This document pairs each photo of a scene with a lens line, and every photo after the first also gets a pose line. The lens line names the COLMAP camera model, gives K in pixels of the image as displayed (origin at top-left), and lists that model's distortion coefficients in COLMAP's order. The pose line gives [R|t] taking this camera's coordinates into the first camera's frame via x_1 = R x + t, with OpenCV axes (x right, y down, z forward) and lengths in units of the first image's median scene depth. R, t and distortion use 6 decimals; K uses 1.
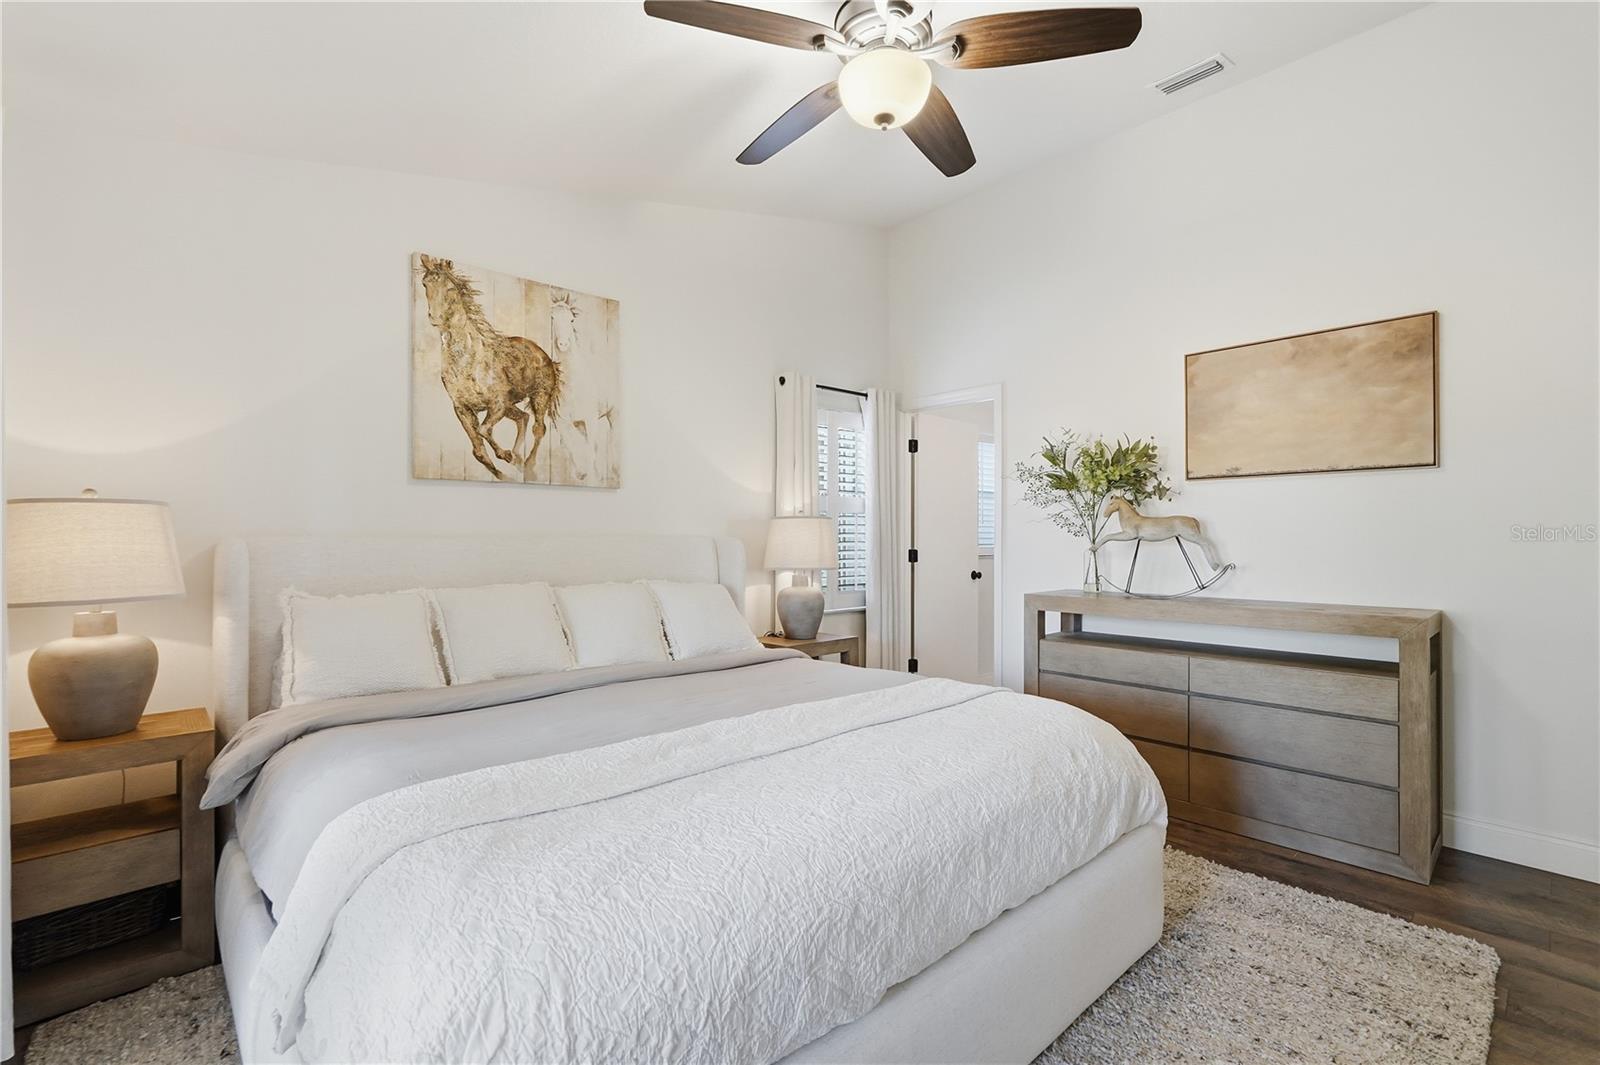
lens RADIAL K [[712.2, 0, 794.9], [0, 712.2, 536.8], [0, 0, 1]] dist [-0.020955, 0.008815]
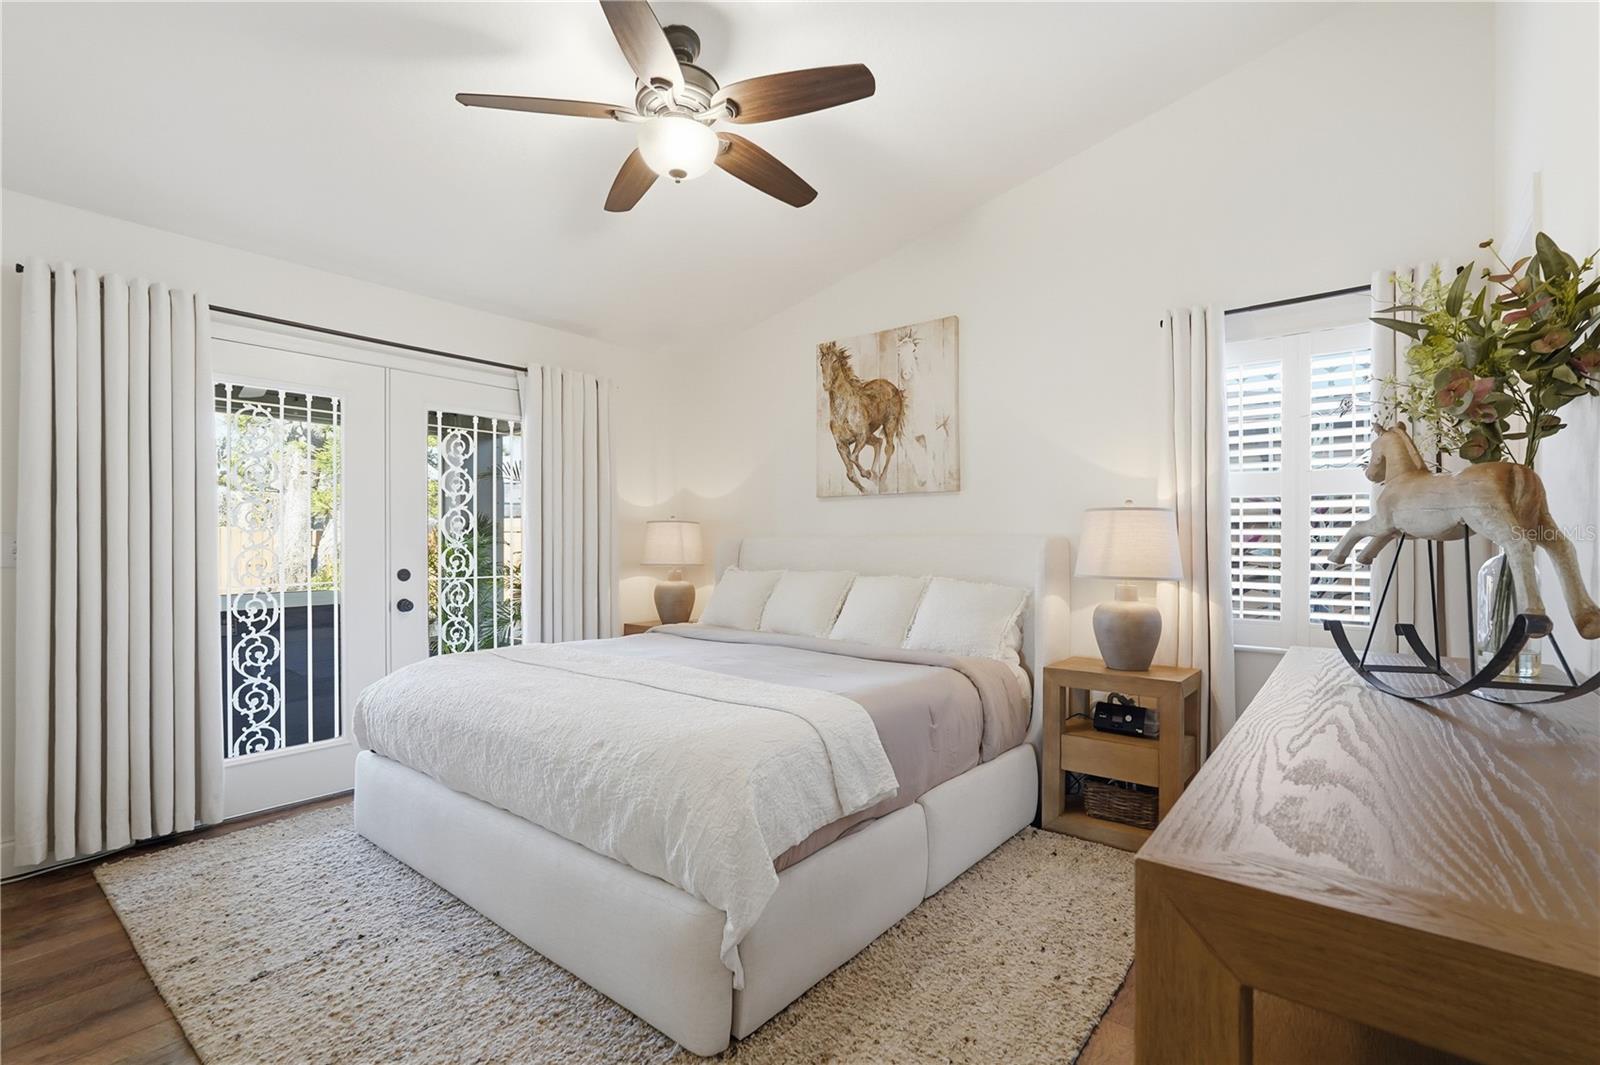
lens RADIAL K [[712.2, 0, 794.9], [0, 712.2, 536.8], [0, 0, 1]] dist [-0.020955, 0.008815]
pose [[0.149793, -0.000489, -0.988717, 0.847323], [0.000846, 1.000000, -0.000367, 0.000480], [0.988717, -0.000782, 0.149793, 0.664849]]
